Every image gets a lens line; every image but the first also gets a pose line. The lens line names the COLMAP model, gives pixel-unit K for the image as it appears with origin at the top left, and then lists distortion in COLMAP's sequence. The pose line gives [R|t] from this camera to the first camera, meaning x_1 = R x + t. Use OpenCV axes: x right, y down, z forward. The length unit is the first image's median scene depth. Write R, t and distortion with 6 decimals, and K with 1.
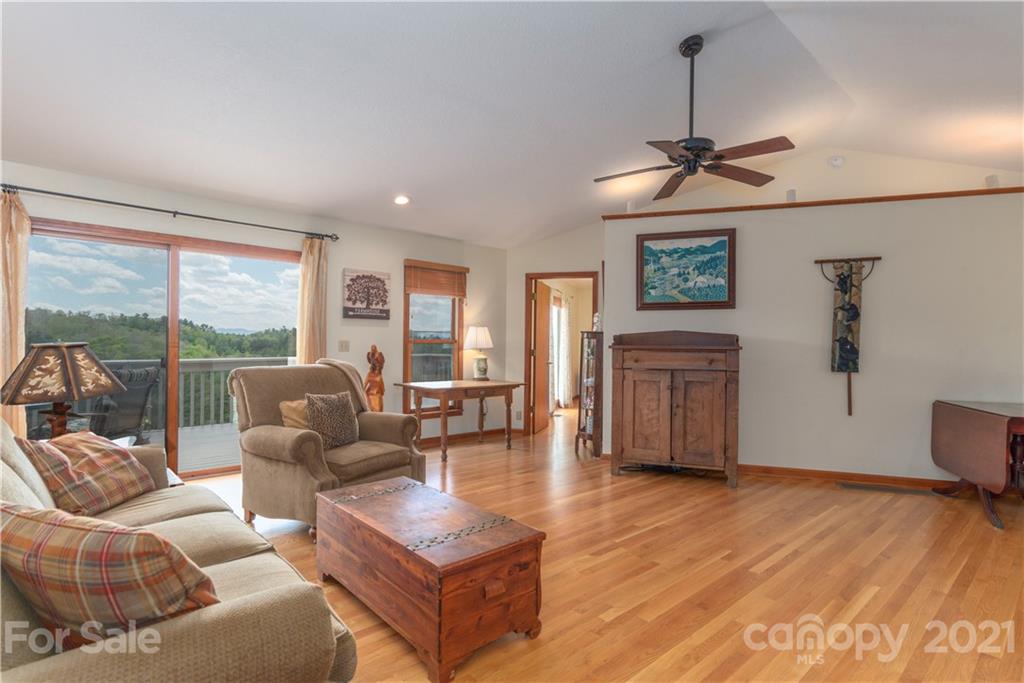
lens RADIAL K [[507.2, 0, 507.4], [0, 507.2, 344.6], [0, 0, 1]] dist [0.013110, 0.004347]
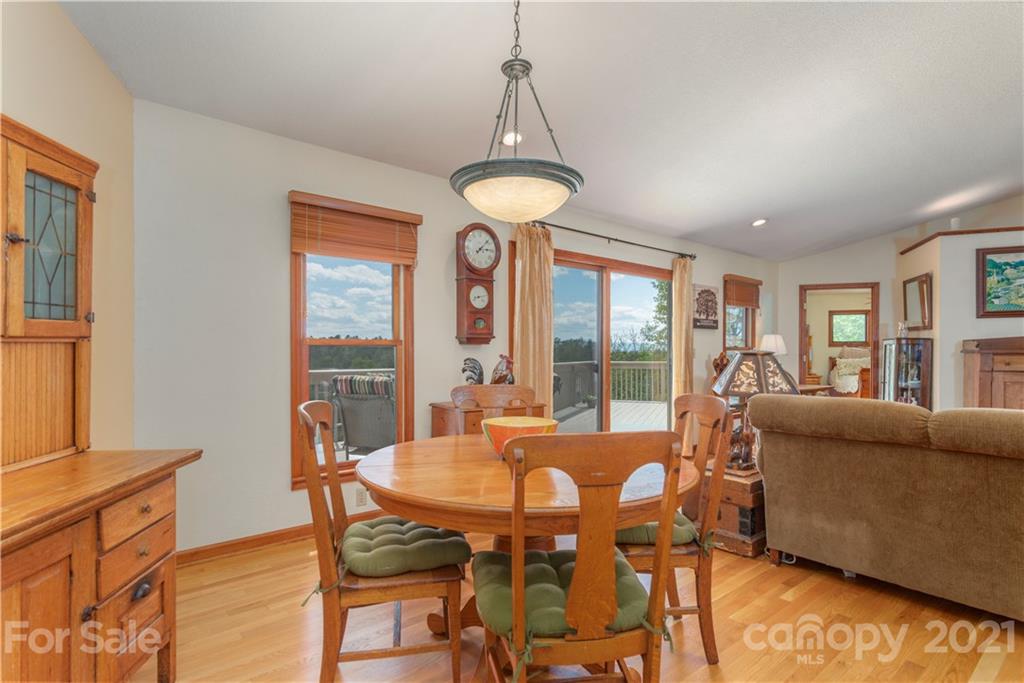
lens RADIAL K [[507.2, 0, 509.3], [0, 507.2, 351.9], [0, 0, 1]] dist [0.013110, 0.004347]
pose [[0.998999, -0.008142, -0.043987, -0.710164], [0.008194, 0.999966, 0.001012, -0.004225], [0.043978, -0.001372, 0.999032, -0.152038]]
